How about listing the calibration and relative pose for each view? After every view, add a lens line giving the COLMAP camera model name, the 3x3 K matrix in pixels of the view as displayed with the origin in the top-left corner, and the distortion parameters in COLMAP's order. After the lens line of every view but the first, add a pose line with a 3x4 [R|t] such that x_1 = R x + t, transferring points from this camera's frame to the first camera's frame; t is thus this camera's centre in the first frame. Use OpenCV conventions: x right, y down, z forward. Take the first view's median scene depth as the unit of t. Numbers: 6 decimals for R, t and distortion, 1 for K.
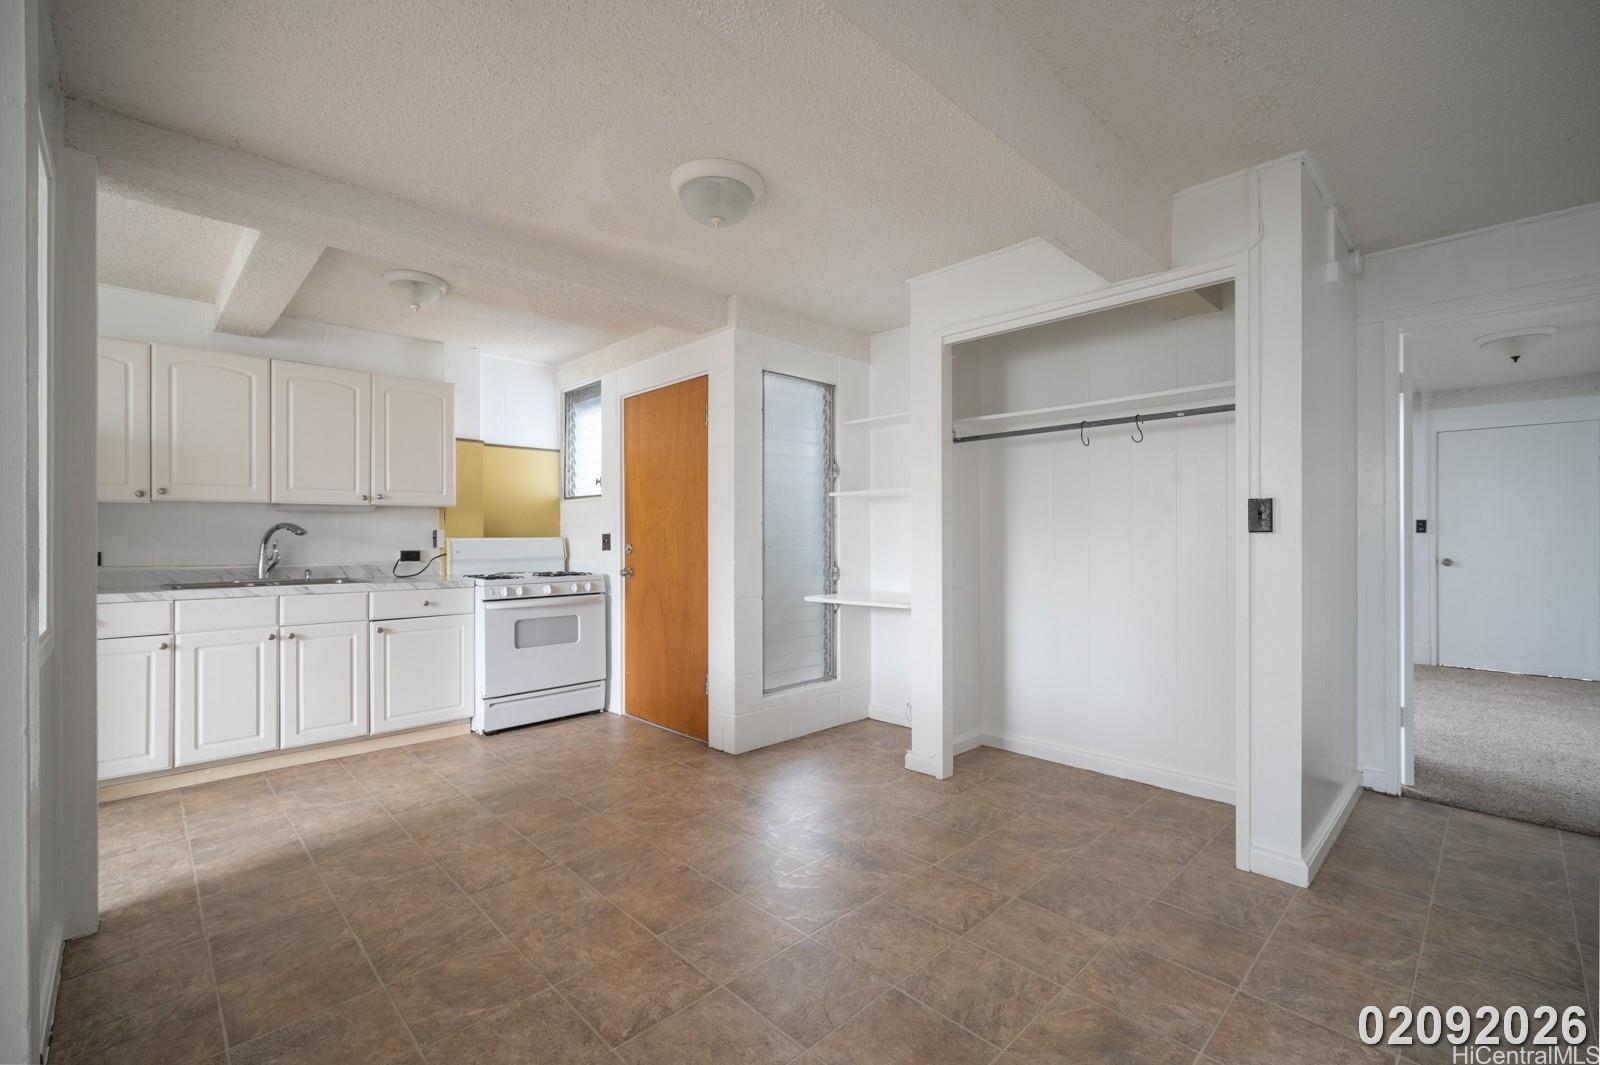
lens RADIAL K [[691.5, 0, 802.0], [0, 691.5, 535.7], [0, 0, 1]] dist [0.005399, -0.000972]
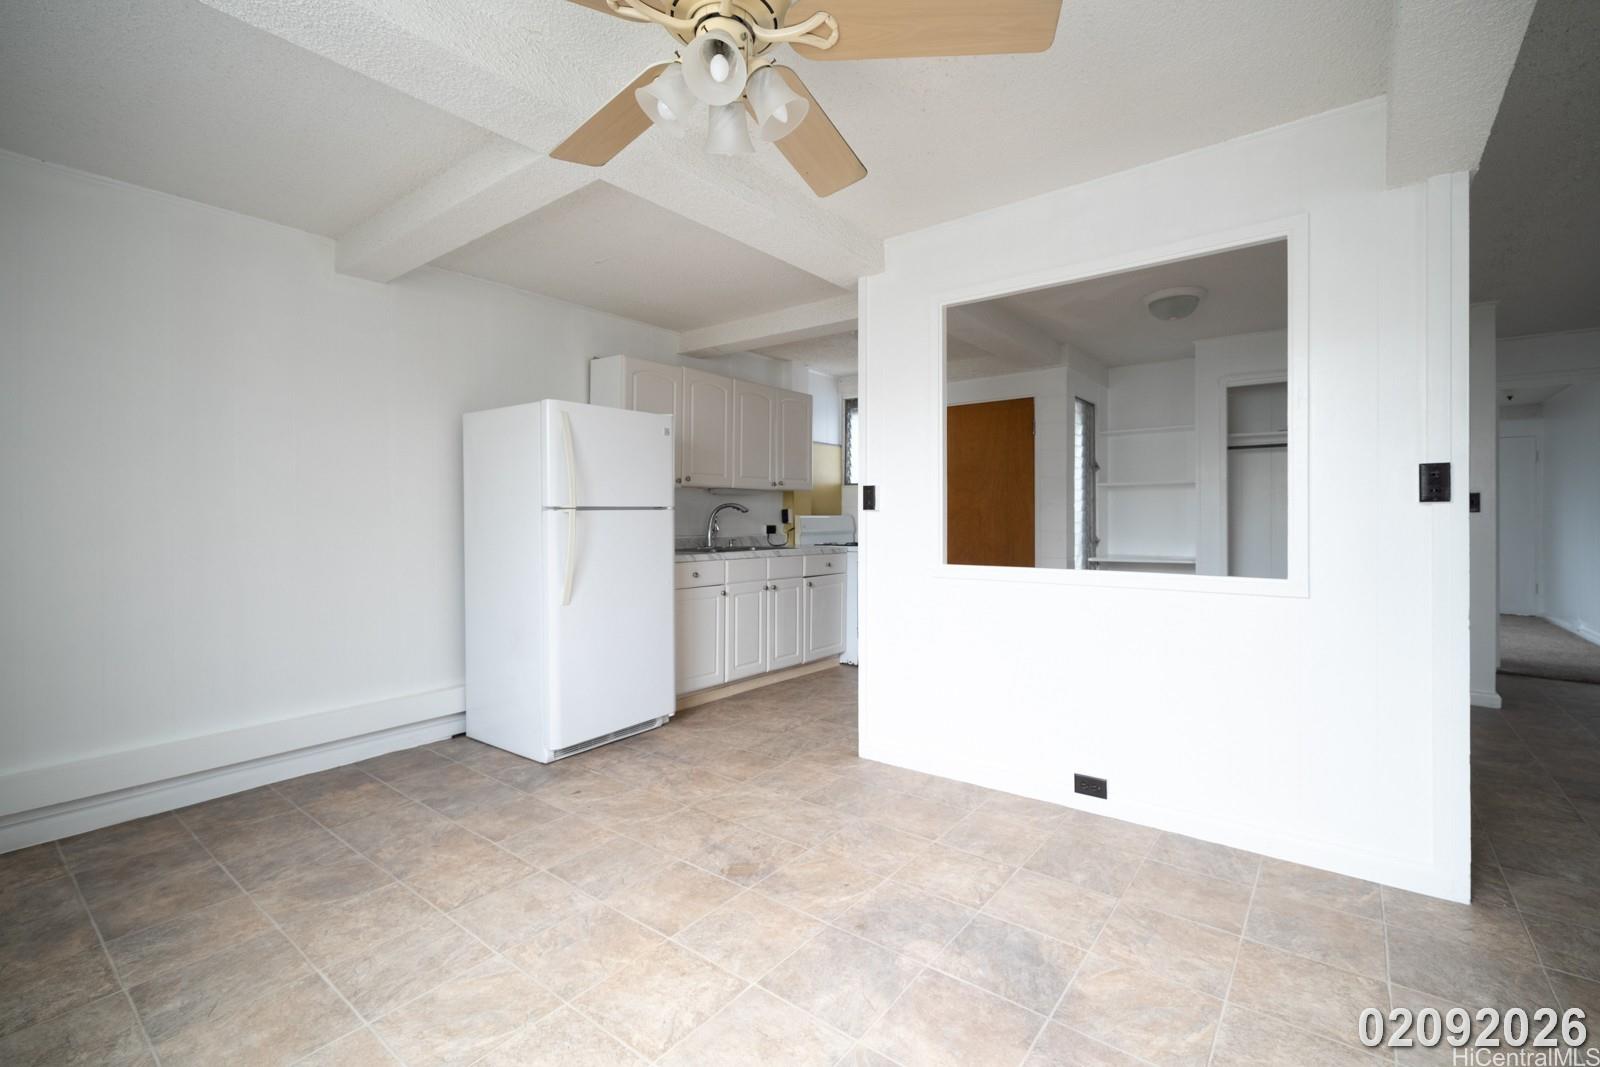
lens RADIAL K [[691.5, 0, 833.4], [0, 691.5, 519.0], [0, 0, 1]] dist [0.005399, -0.000972]
pose [[0.988188, -0.000208, 0.153249, -0.720083], [0.000132, 1.000000, 0.000506, 0.010117], [-0.153249, -0.000480, 0.988188, -0.296171]]
